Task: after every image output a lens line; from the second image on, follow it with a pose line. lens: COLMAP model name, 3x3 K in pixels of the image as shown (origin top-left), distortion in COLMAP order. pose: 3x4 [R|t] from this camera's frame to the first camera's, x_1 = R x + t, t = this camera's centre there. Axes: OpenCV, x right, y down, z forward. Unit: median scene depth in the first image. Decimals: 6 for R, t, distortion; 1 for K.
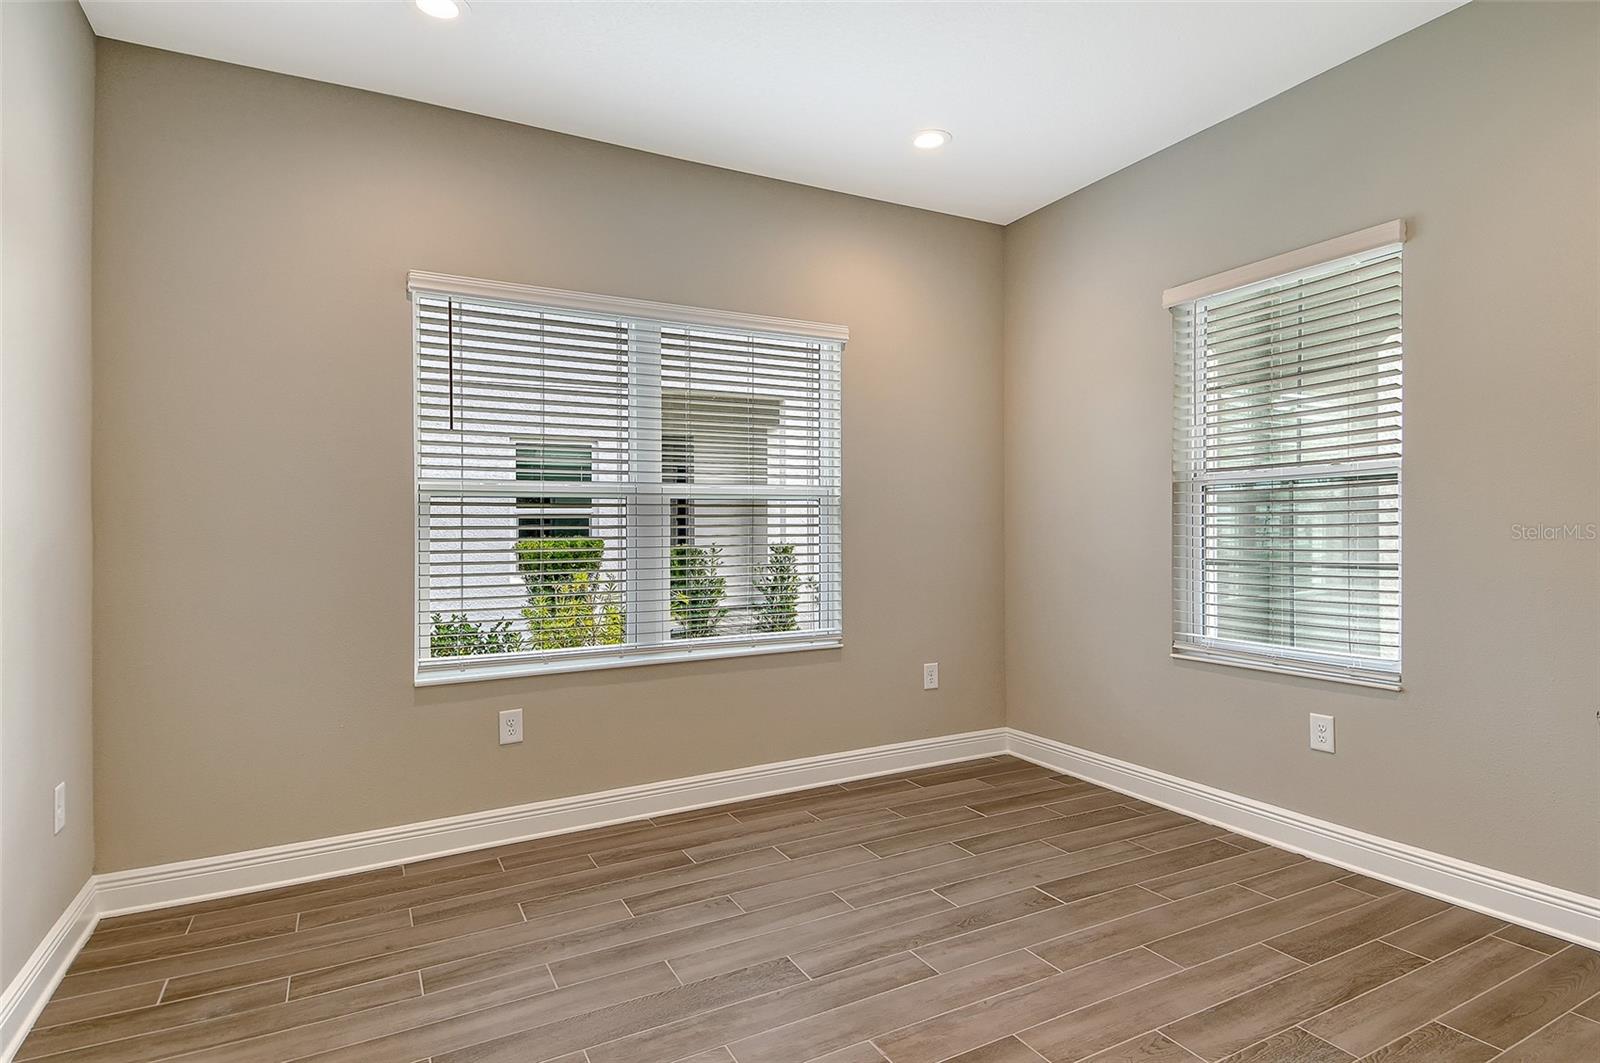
lens RADIAL K [[845.4, 0, 808.9], [0, 845.4, 534.8], [0, 0, 1]] dist [0.041861, -0.026374]
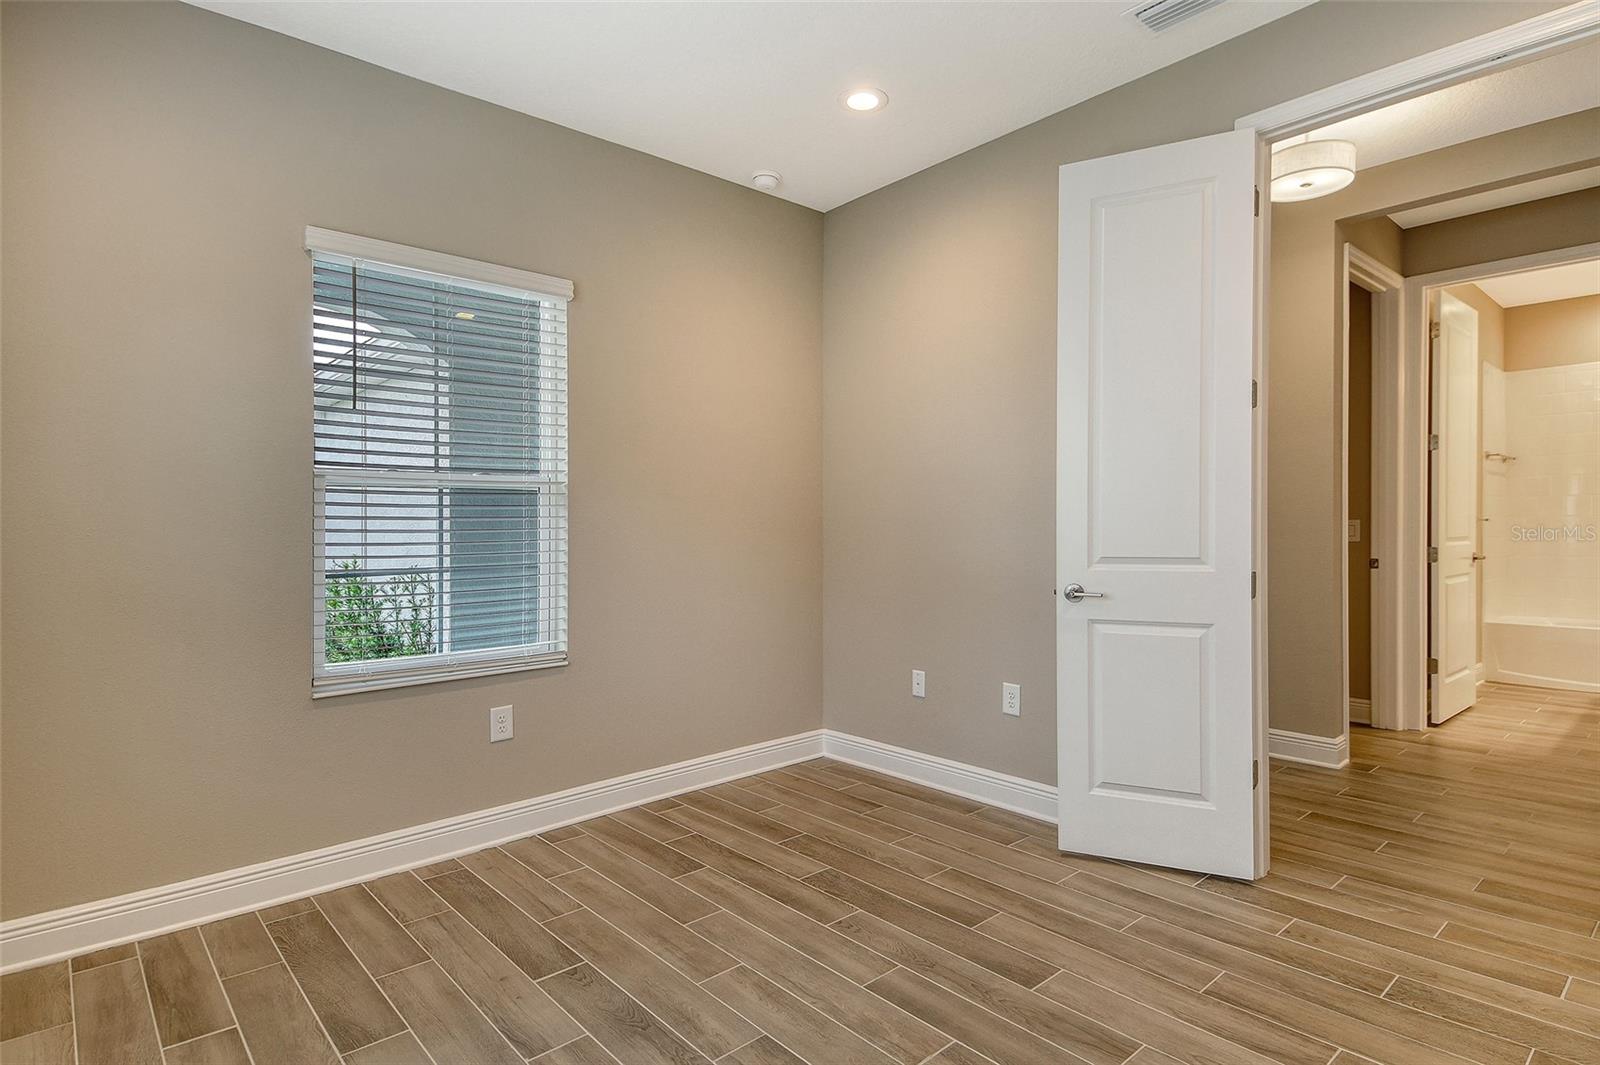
lens RADIAL K [[845.4, 0, 810.1], [0, 845.4, 528.0], [0, 0, 1]] dist [0.041861, -0.026374]
pose [[-0.234198, 0.010527, 0.972132, -0.610052], [0.021786, 0.999747, -0.005578, -0.005018], [-0.971945, 0.019873, -0.234369, 0.966559]]
